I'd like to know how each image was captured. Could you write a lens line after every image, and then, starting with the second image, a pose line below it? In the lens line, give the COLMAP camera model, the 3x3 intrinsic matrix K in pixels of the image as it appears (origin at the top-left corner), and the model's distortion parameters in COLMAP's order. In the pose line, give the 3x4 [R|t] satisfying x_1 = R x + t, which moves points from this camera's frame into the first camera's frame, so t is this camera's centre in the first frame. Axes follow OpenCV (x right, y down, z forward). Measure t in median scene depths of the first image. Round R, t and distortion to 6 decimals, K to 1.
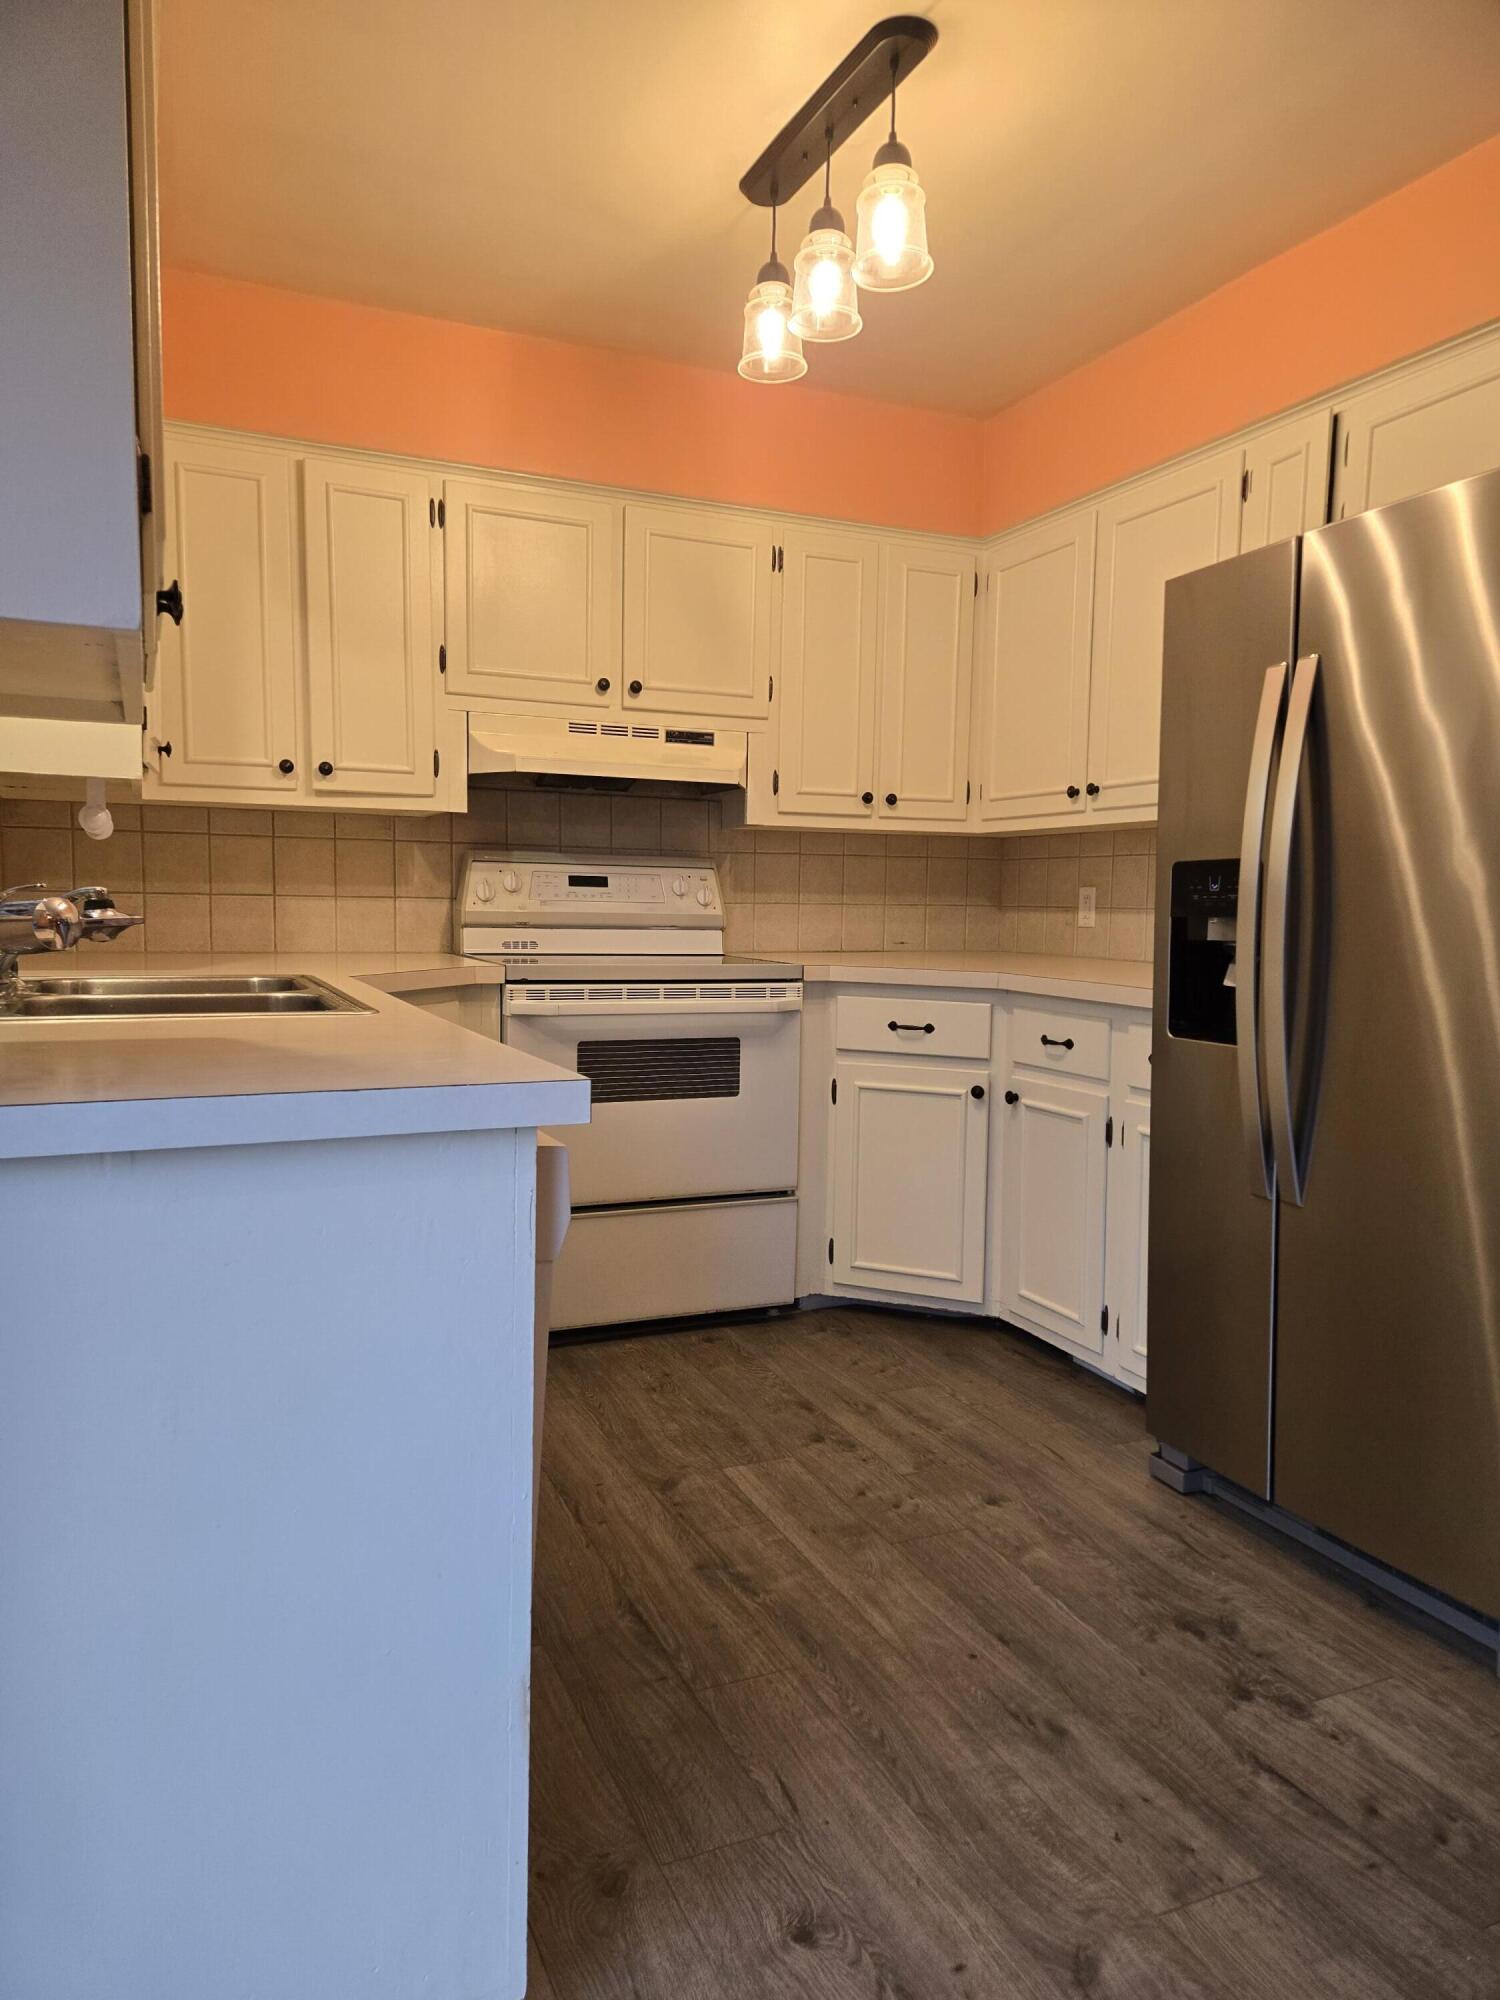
lens RADIAL K [[1326.4, 0, 761.4], [0, 1326.4, 1007.5], [0, 0, 1]] dist [0.063924, -0.046360]
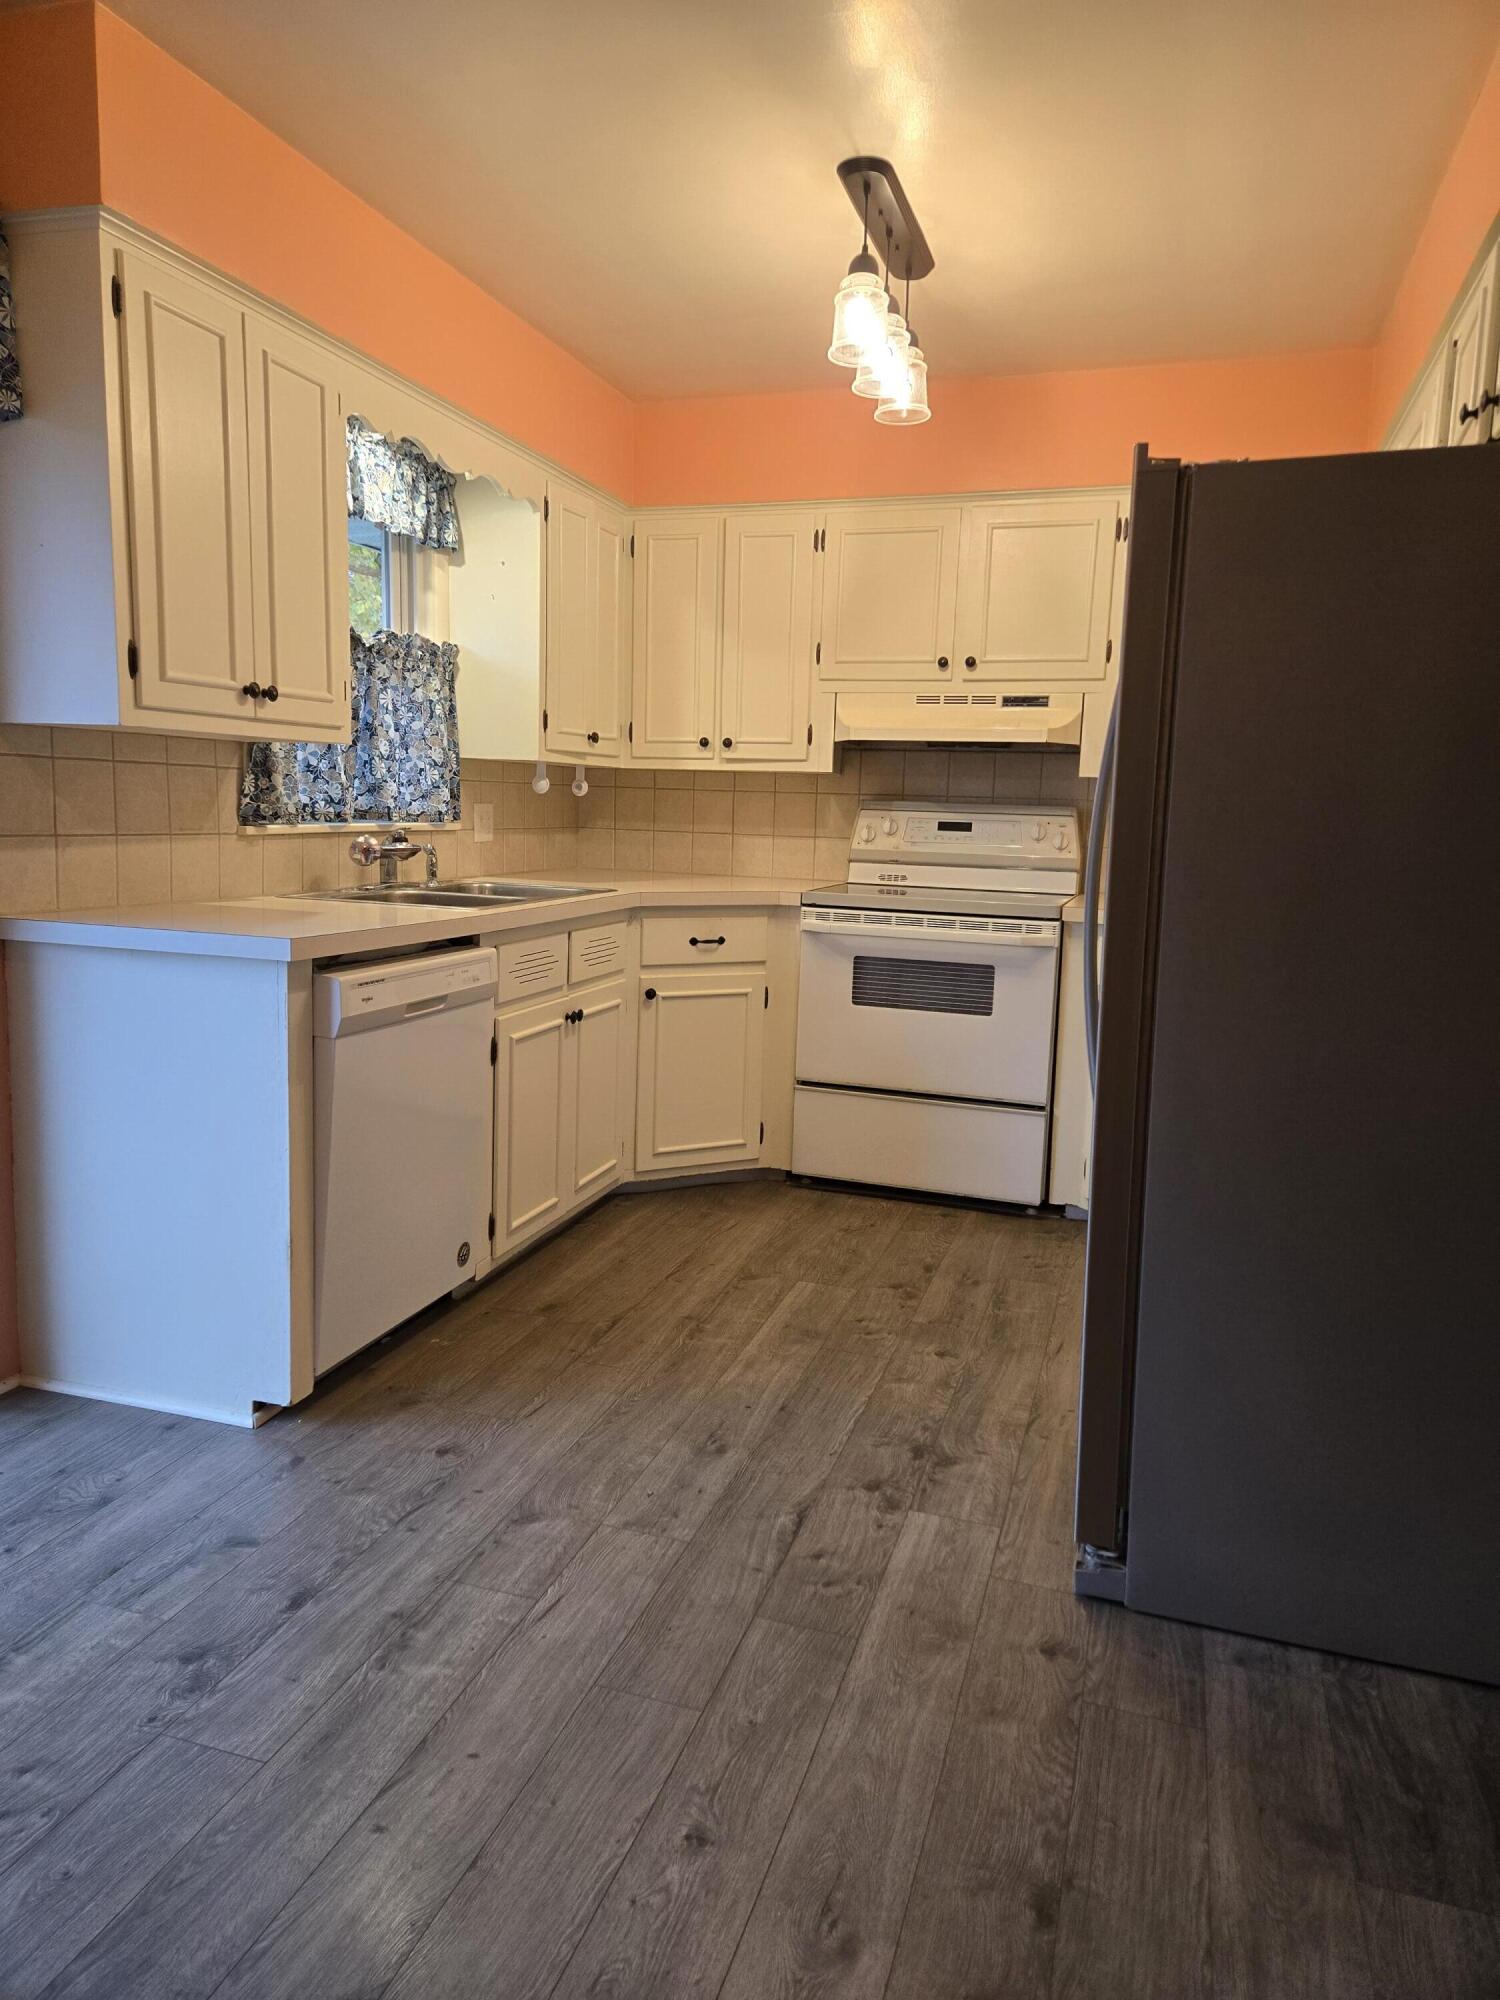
lens RADIAL K [[1326.4, 0, 755.0], [0, 1326.4, 985.5], [0, 0, 1]] dist [0.063924, -0.046360]
pose [[0.747327, 0.097065, -0.657328, 0.693401], [-0.073914, 0.995277, 0.062934, -0.020340], [0.660332, 0.001553, 0.750972, -0.009902]]
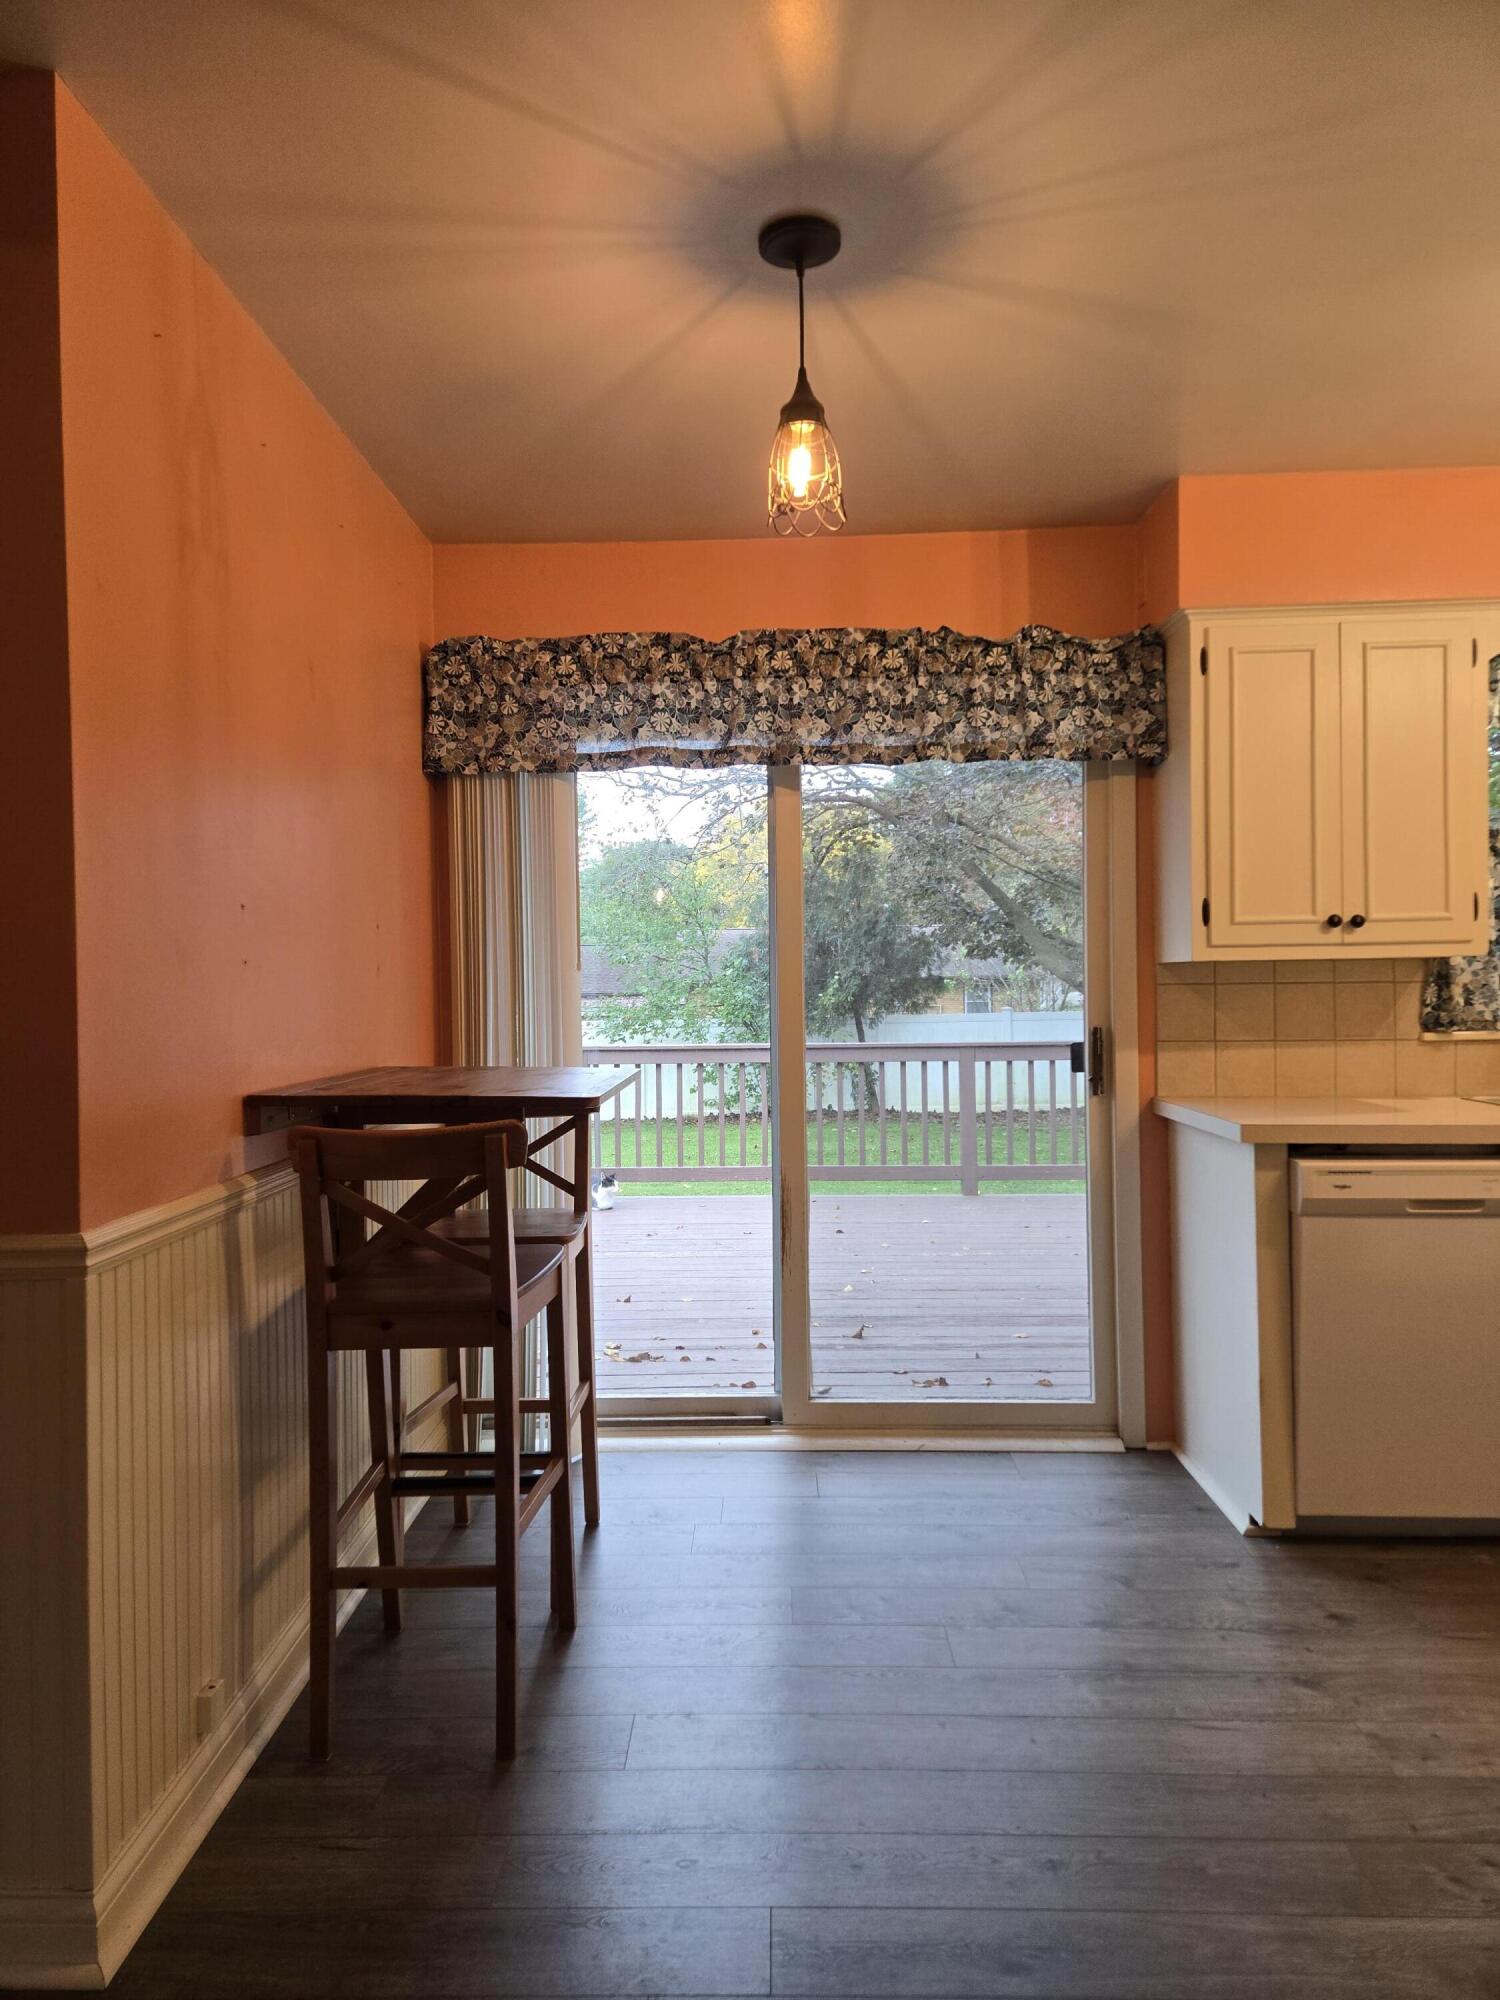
lens RADIAL K [[1326.4, 0, 739.4], [0, 1326.4, 996.1], [0, 0, 1]] dist [0.063924, -0.046360]
pose [[-0.427874, -0.000744, -0.903838, 1.018435], [-0.069344, 0.997079, 0.032006, -0.079371], [0.901175, 0.076371, -0.426676, 0.494044]]
